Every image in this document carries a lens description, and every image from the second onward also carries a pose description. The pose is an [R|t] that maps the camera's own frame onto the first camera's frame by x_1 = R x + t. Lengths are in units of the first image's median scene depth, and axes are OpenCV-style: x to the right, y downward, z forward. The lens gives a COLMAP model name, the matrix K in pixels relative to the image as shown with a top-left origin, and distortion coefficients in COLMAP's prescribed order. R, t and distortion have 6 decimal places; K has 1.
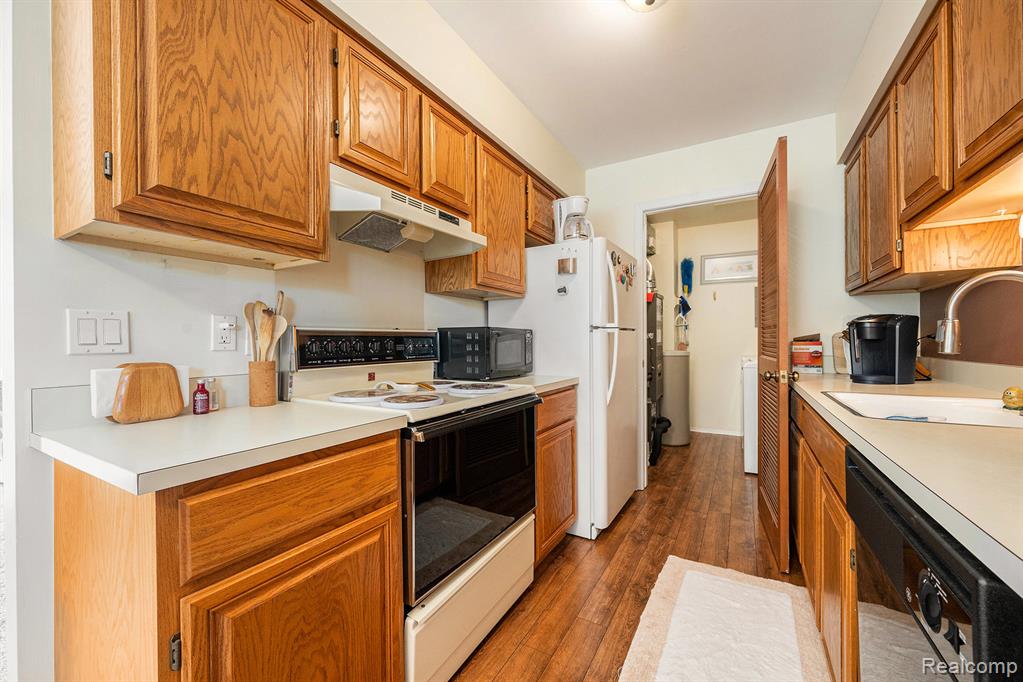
lens RADIAL K [[408.3, 0, 507.7], [0, 408.3, 341.0], [0, 0, 1]] dist [0.000191, -0.000409]
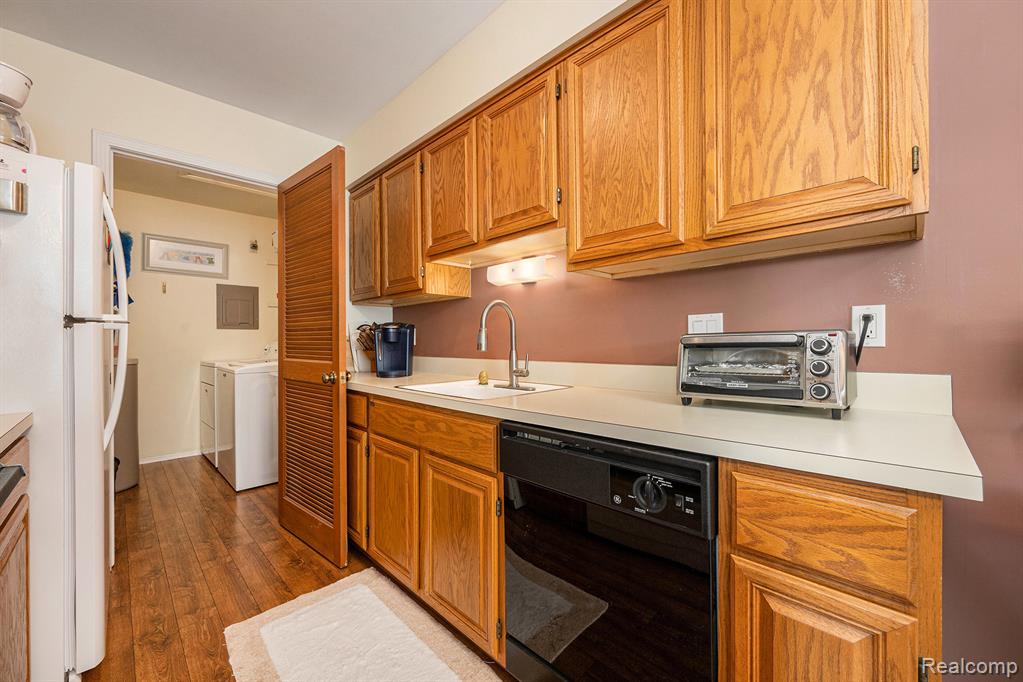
lens RADIAL K [[408.3, 0, 508.2], [0, 408.3, 341.7], [0, 0, 1]] dist [0.000191, -0.000409]
pose [[0.246937, 0.003762, 0.969024, -0.216178], [0.002617, 0.999986, -0.004549, 0.001618], [-0.969028, 0.003659, 0.246924, 0.325231]]
